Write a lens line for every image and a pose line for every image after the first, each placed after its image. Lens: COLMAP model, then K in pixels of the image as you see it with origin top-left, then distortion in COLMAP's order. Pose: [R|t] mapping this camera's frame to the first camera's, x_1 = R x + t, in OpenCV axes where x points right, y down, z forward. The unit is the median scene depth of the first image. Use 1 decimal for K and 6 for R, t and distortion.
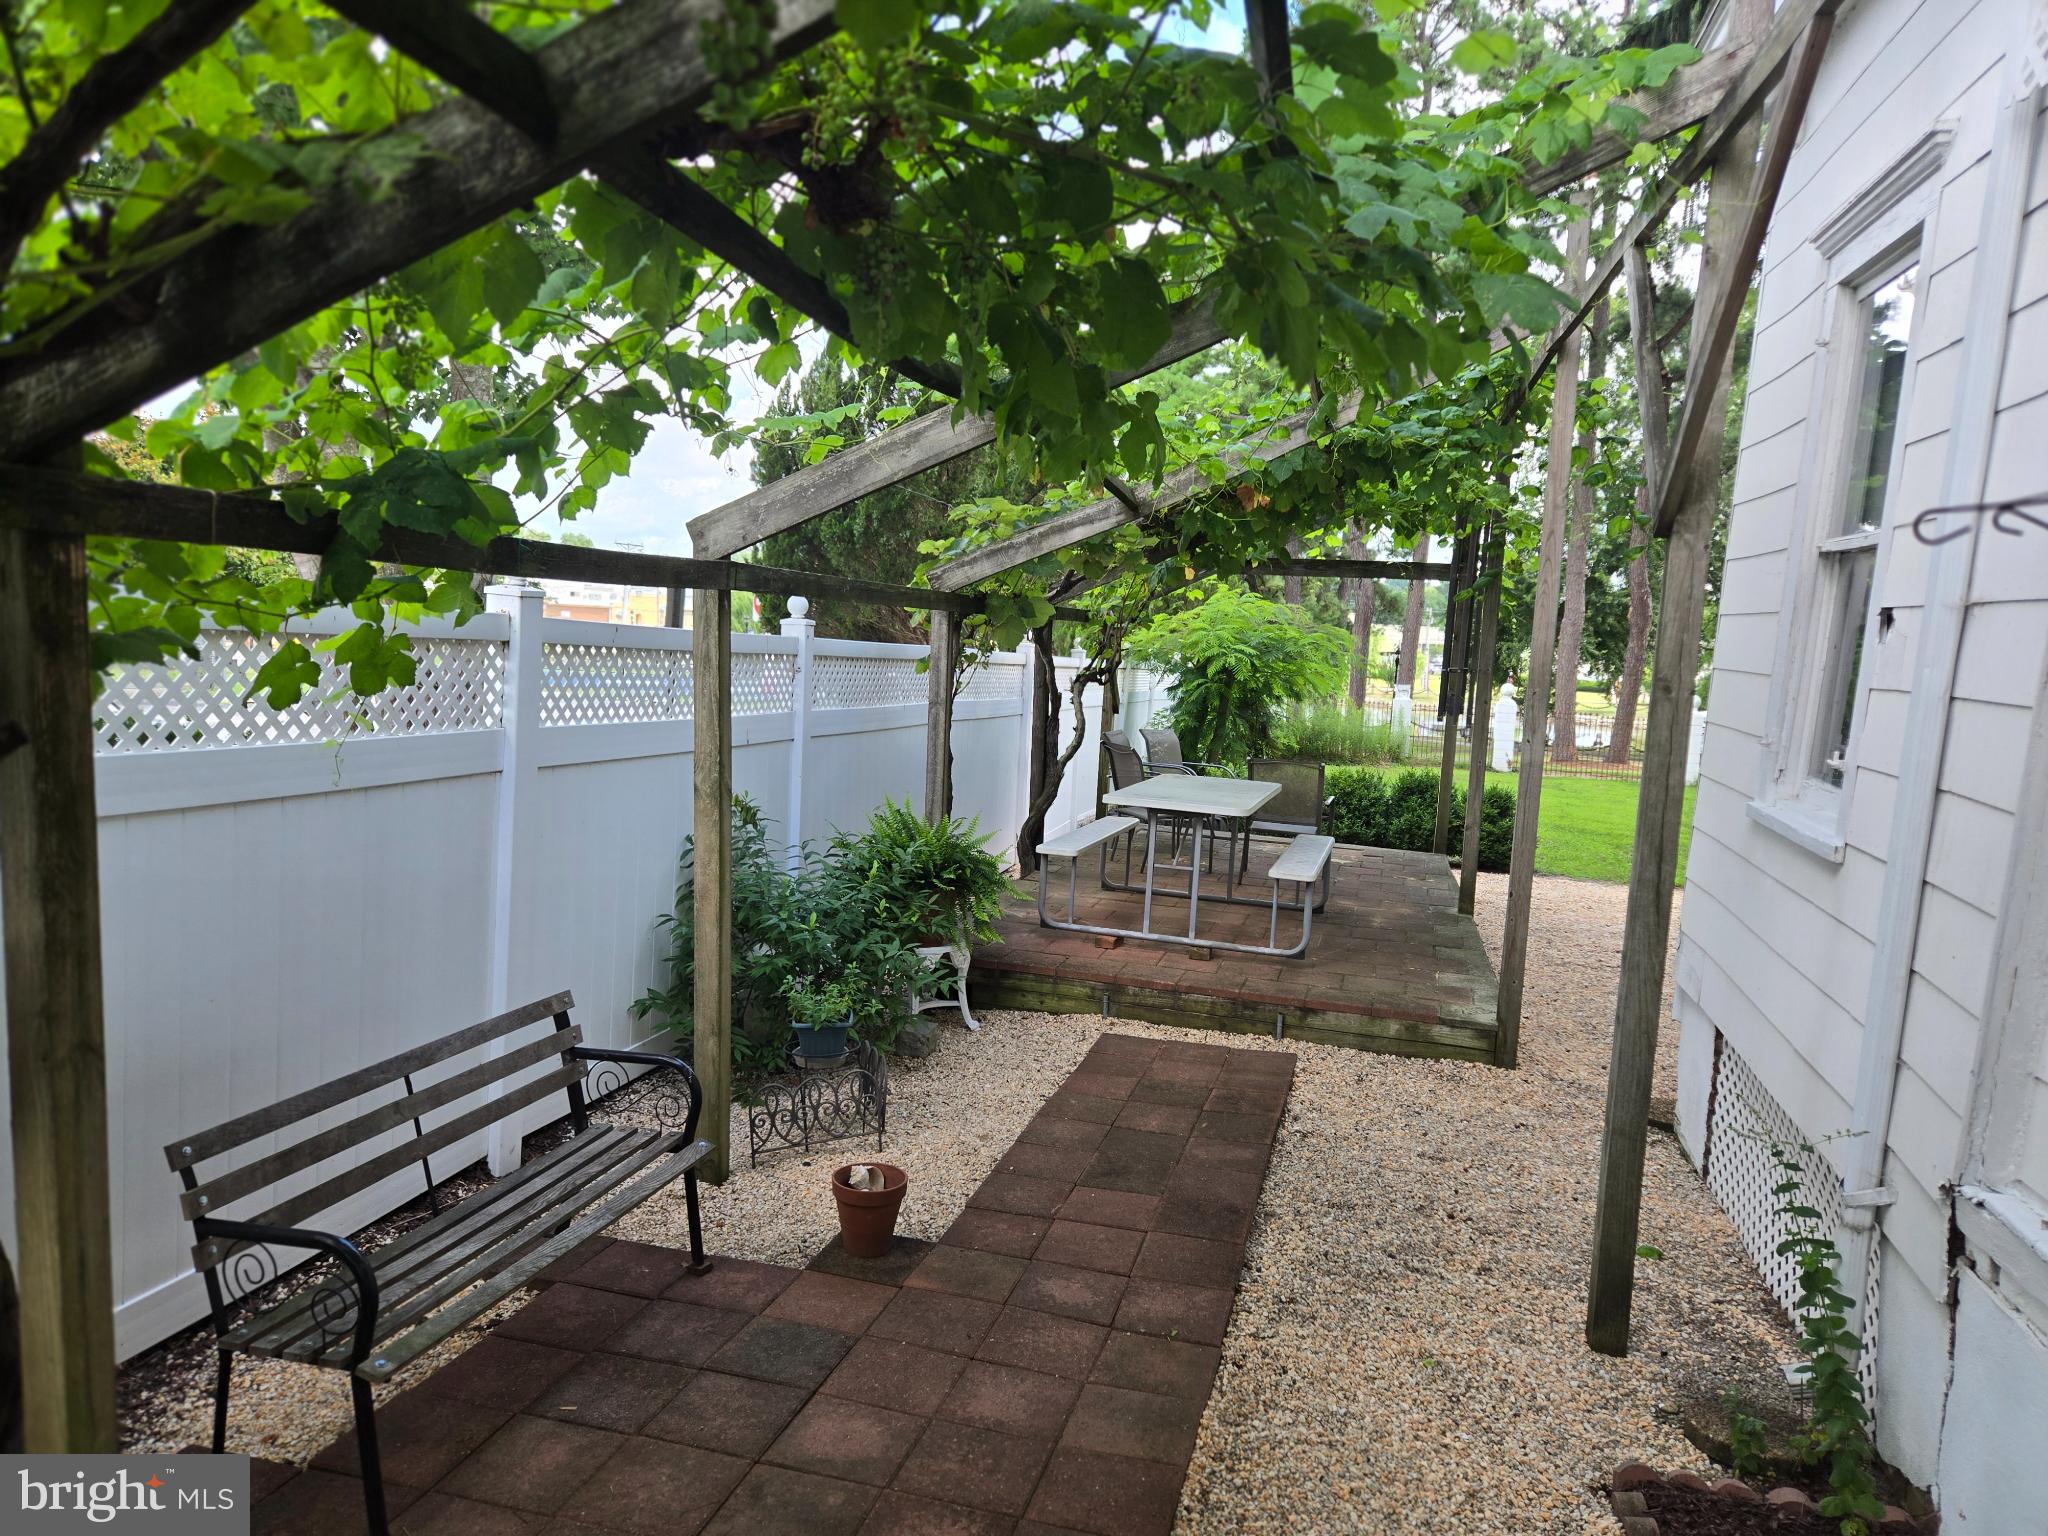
lens RADIAL K [[1377.8, 0, 1015.8], [0, 1377.8, 770.4], [0, 0, 1]] dist [0.002126, 0.000557]
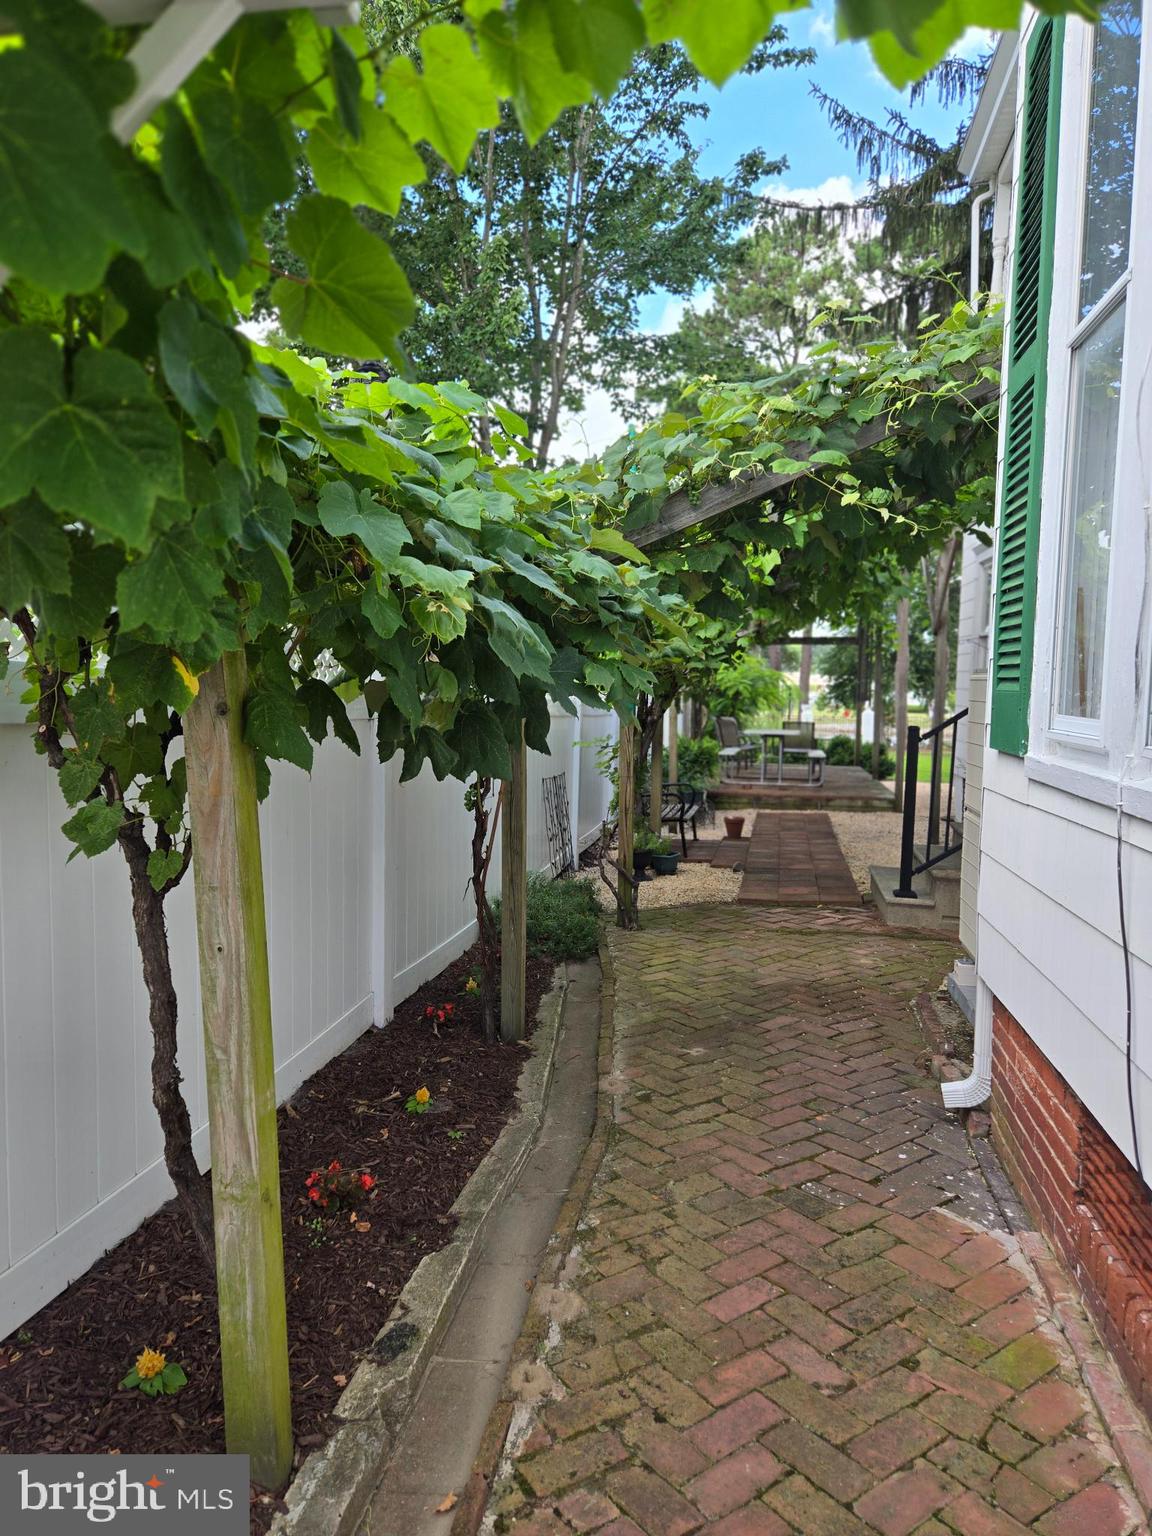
lens RADIAL K [[1033.3, 0, 581.0], [0, 1033.3, 766.5], [0, 0, 1]] dist [0.002126, 0.000557]
pose [[0.995461, -0.049970, 0.081002, -0.264677], [0.052036, 0.998367, -0.023590, 0.074755], [-0.079691, 0.027698, 0.996435, -0.612288]]
